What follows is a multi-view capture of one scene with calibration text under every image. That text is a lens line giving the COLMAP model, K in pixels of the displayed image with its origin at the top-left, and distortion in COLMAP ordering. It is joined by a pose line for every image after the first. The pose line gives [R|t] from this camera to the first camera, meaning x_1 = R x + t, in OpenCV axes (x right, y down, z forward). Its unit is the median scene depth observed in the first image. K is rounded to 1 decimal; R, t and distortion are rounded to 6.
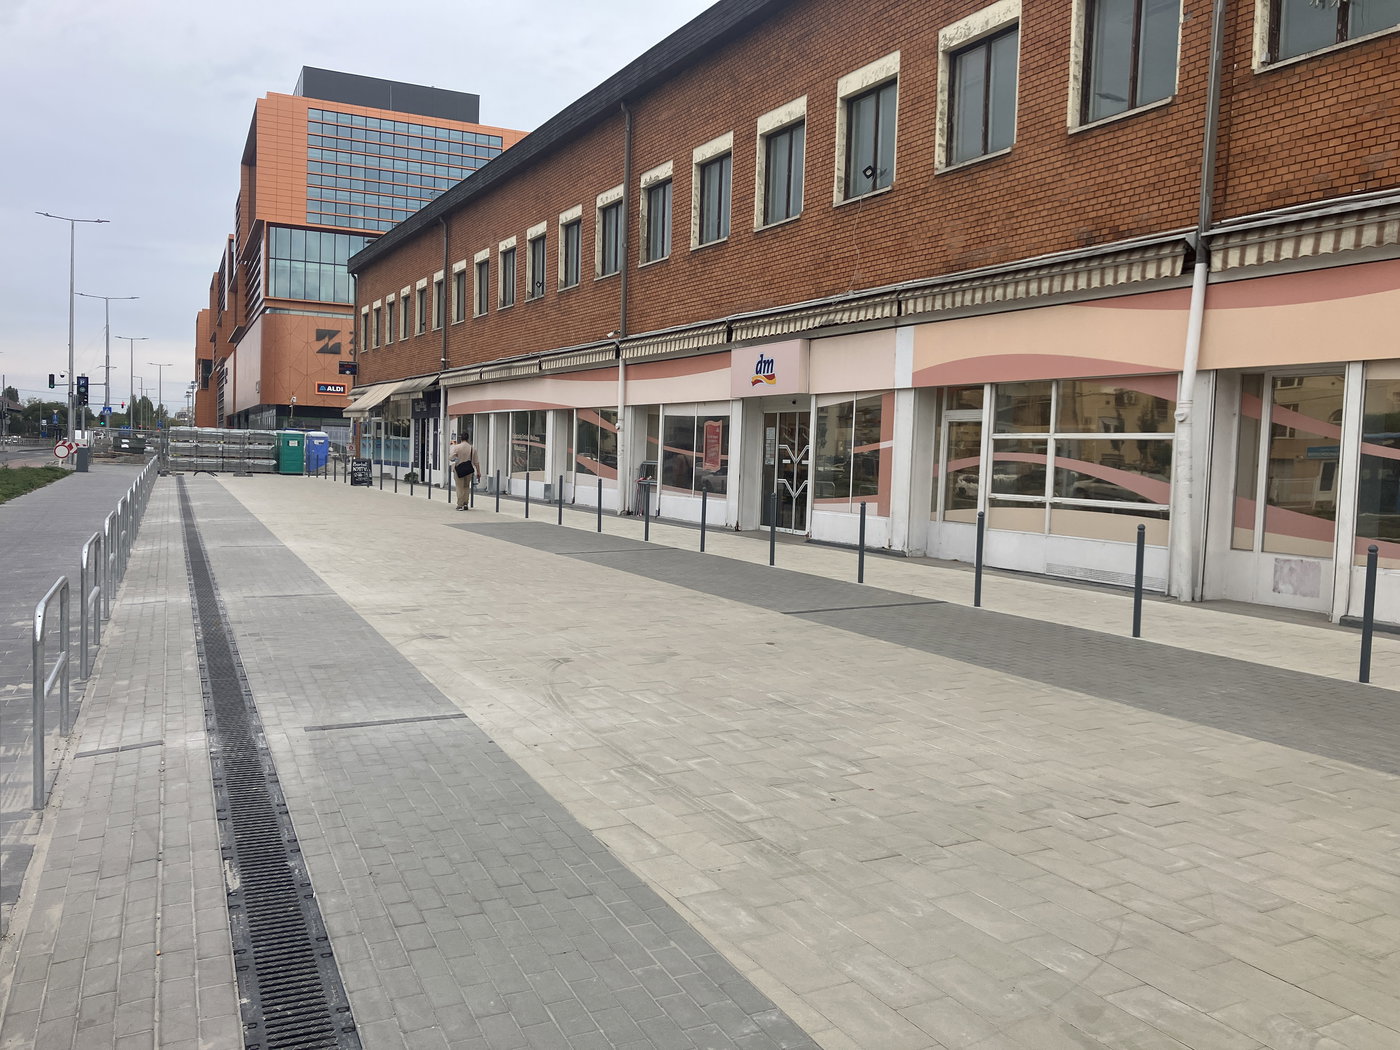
lens RADIAL K [[1134.2, 0, 696.3], [0, 1134.2, 522.4], [0, 0, 1]] dist [0.007838, 0.009093]
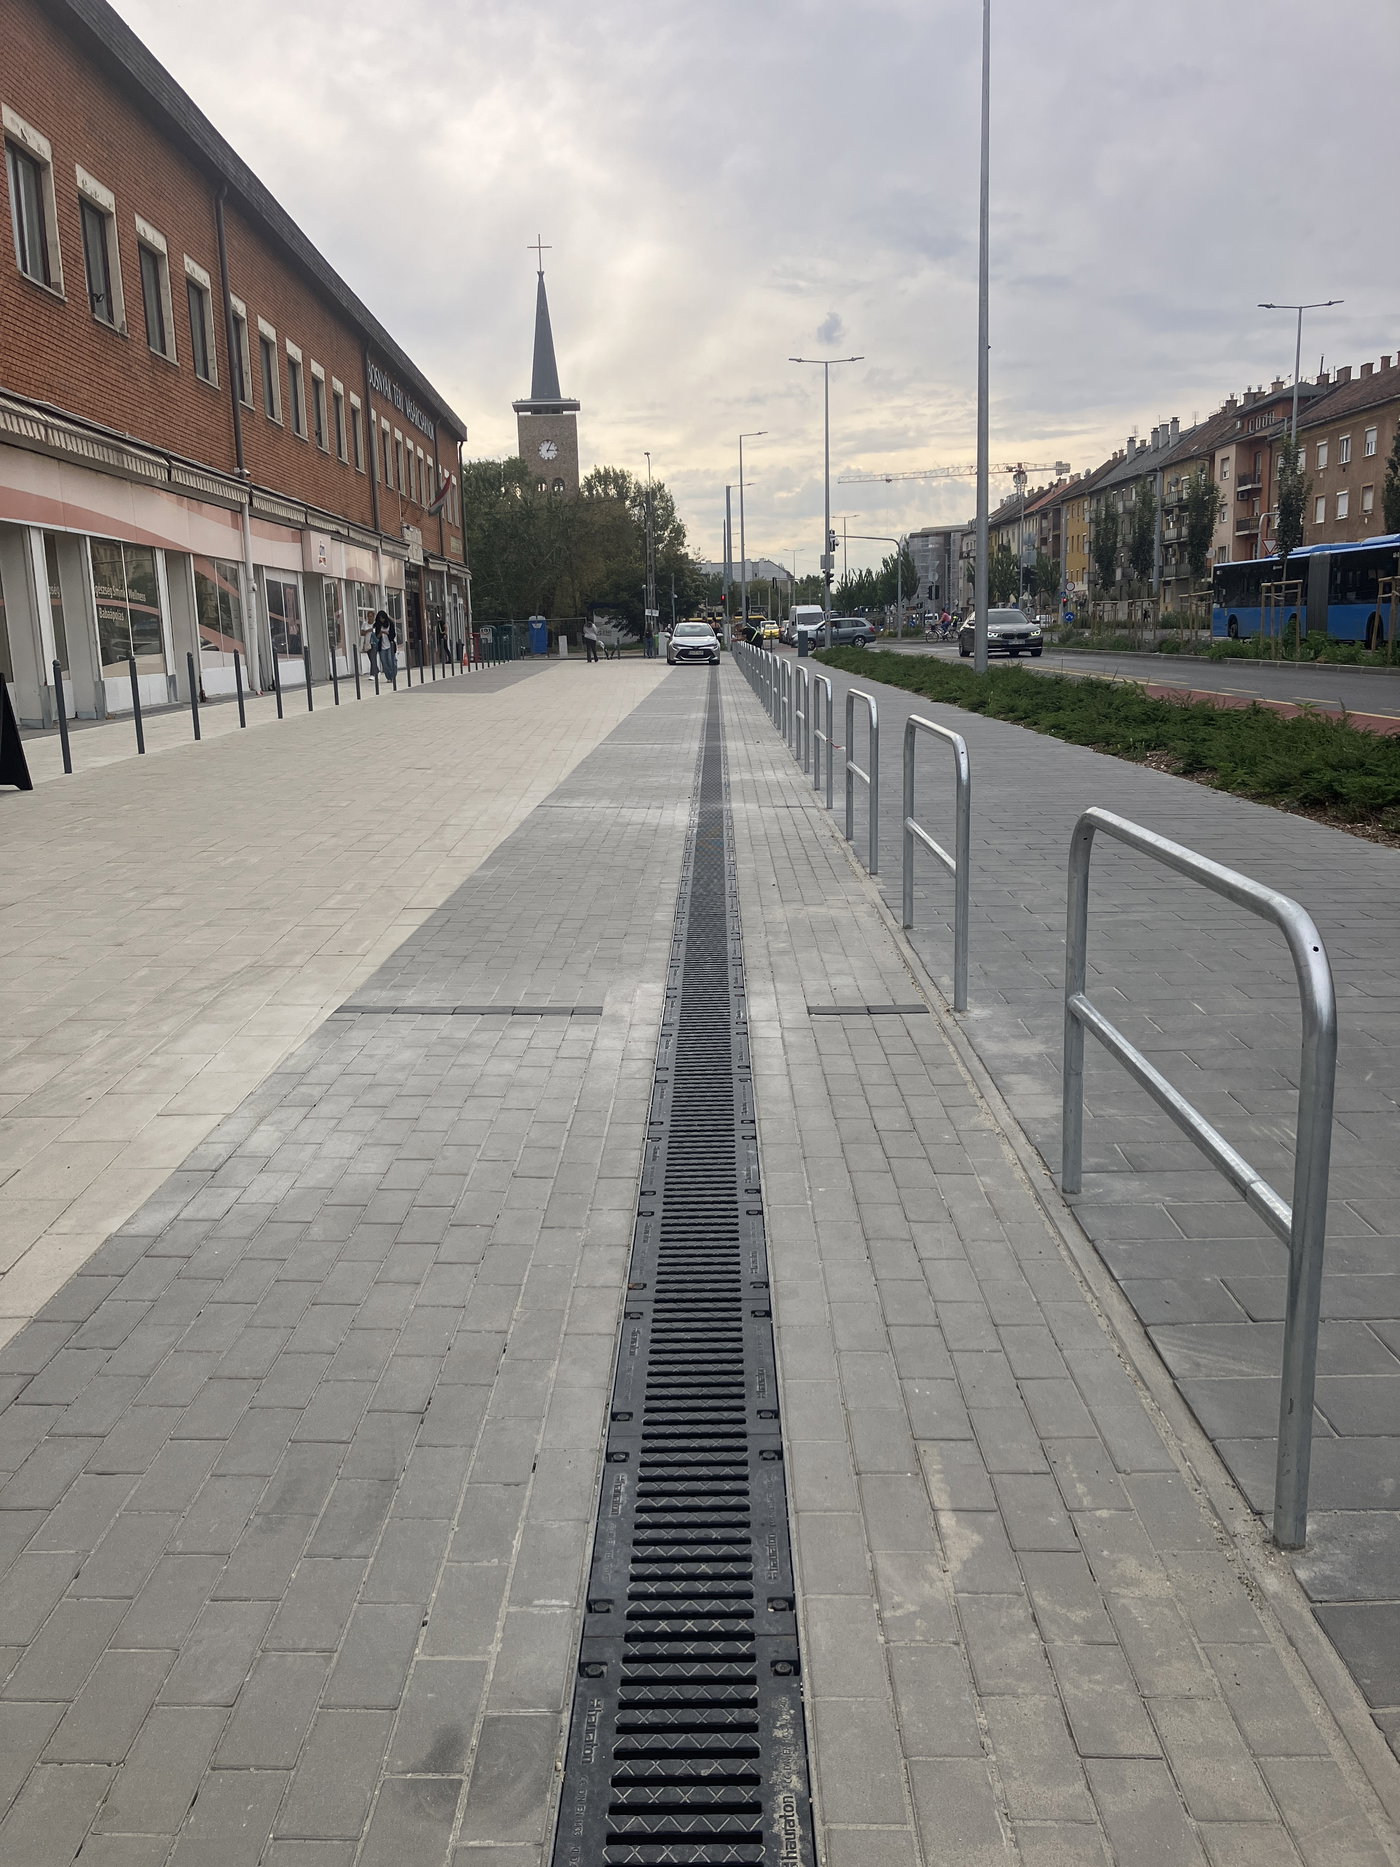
lens RADIAL K [[1512.6, 0, 696.3], [0, 1512.6, 934.5], [0, 0, 1]] dist [0.007838, 0.009093]
pose [[-0.902104, -0.101536, 0.419403, -0.957606], [0.014707, 0.964124, 0.265045, -0.143865], [-0.431268, 0.245266, -0.868247, 2.104883]]
